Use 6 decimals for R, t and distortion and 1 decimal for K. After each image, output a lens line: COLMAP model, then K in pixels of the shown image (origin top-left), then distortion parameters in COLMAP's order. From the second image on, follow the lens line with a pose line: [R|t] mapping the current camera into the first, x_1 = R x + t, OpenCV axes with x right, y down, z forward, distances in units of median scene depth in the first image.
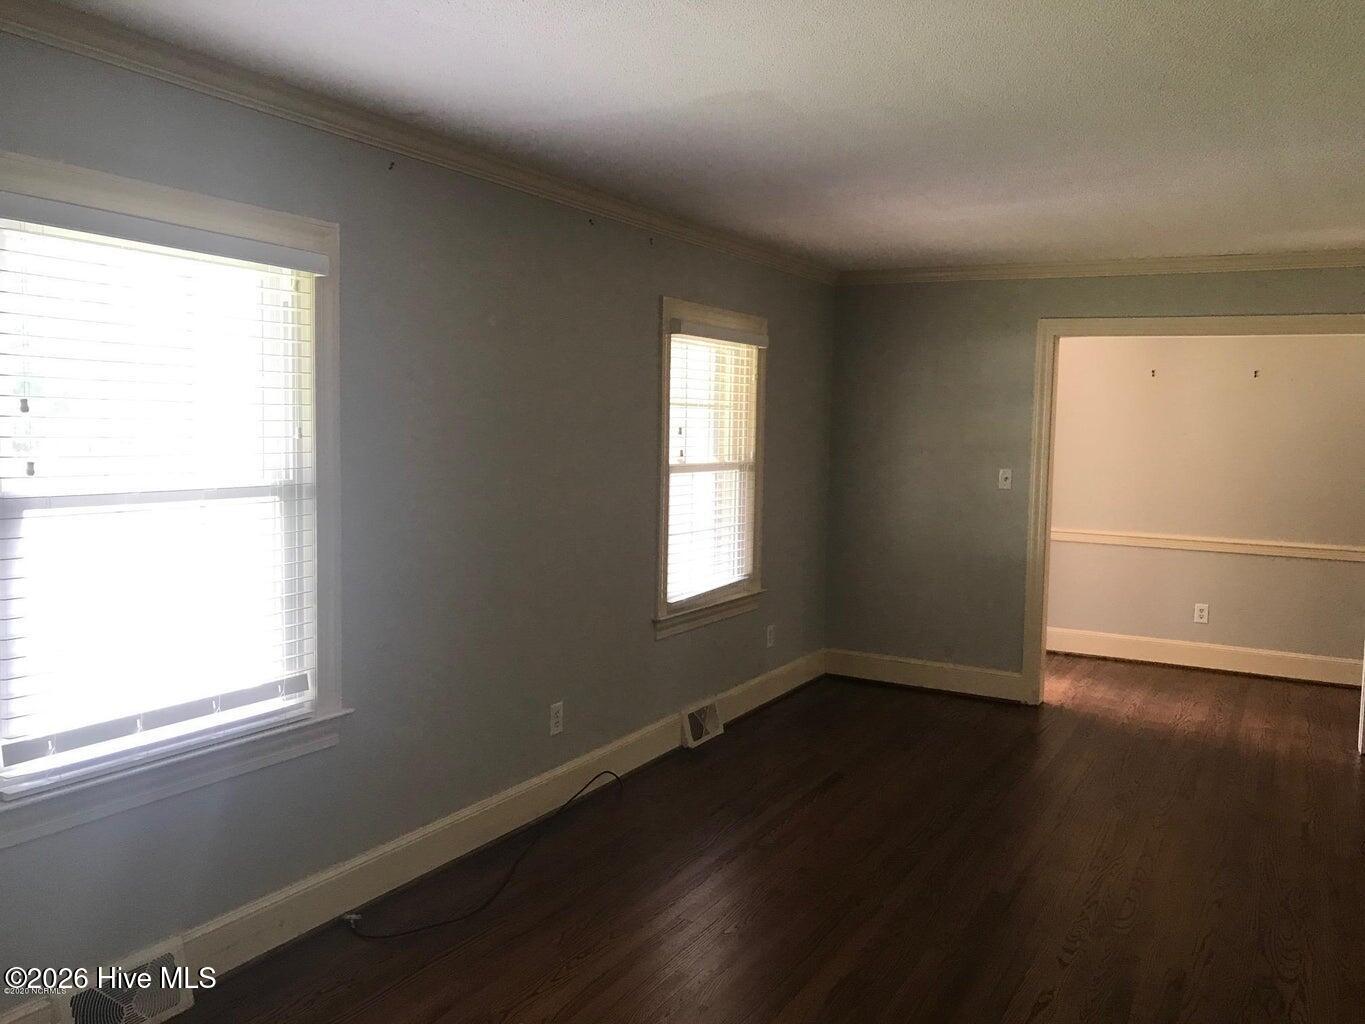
lens RADIAL K [[1123.9, 0, 679.0], [0, 1123.9, 501.8], [0, 0, 1]] dist [0.027358, -0.016827]
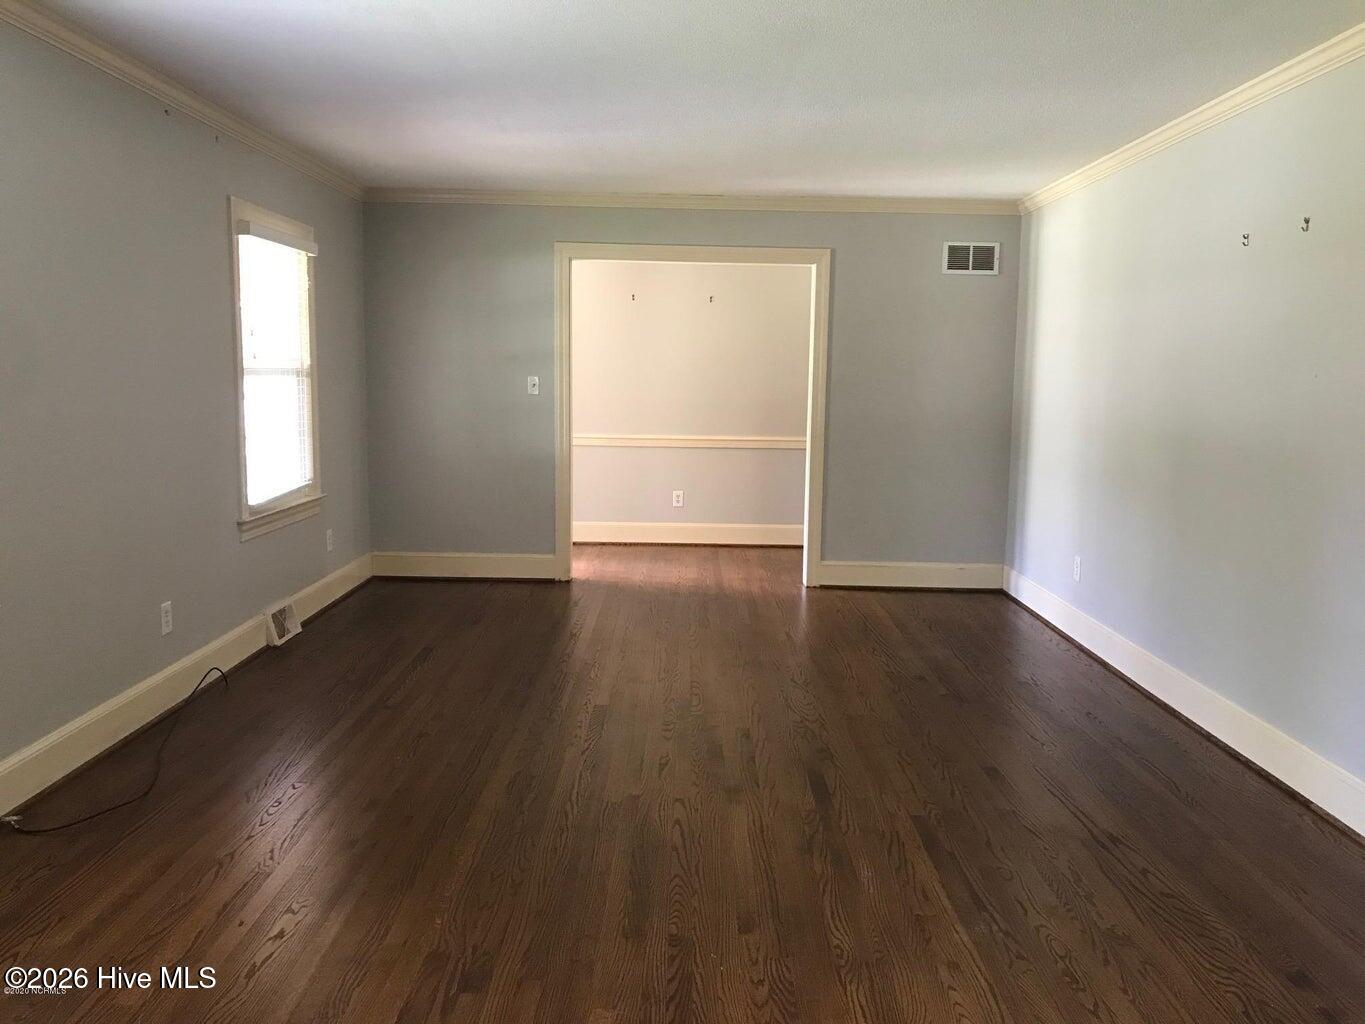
lens RADIAL K [[1123.9, 0, 682.9], [0, 1123.9, 516.7], [0, 0, 1]] dist [0.027358, -0.016827]
pose [[0.875429, -0.070006, 0.478251, -0.141180], [0.038211, 0.996383, 0.075906, 0.034550], [-0.481835, -0.048176, 0.874937, -0.072074]]
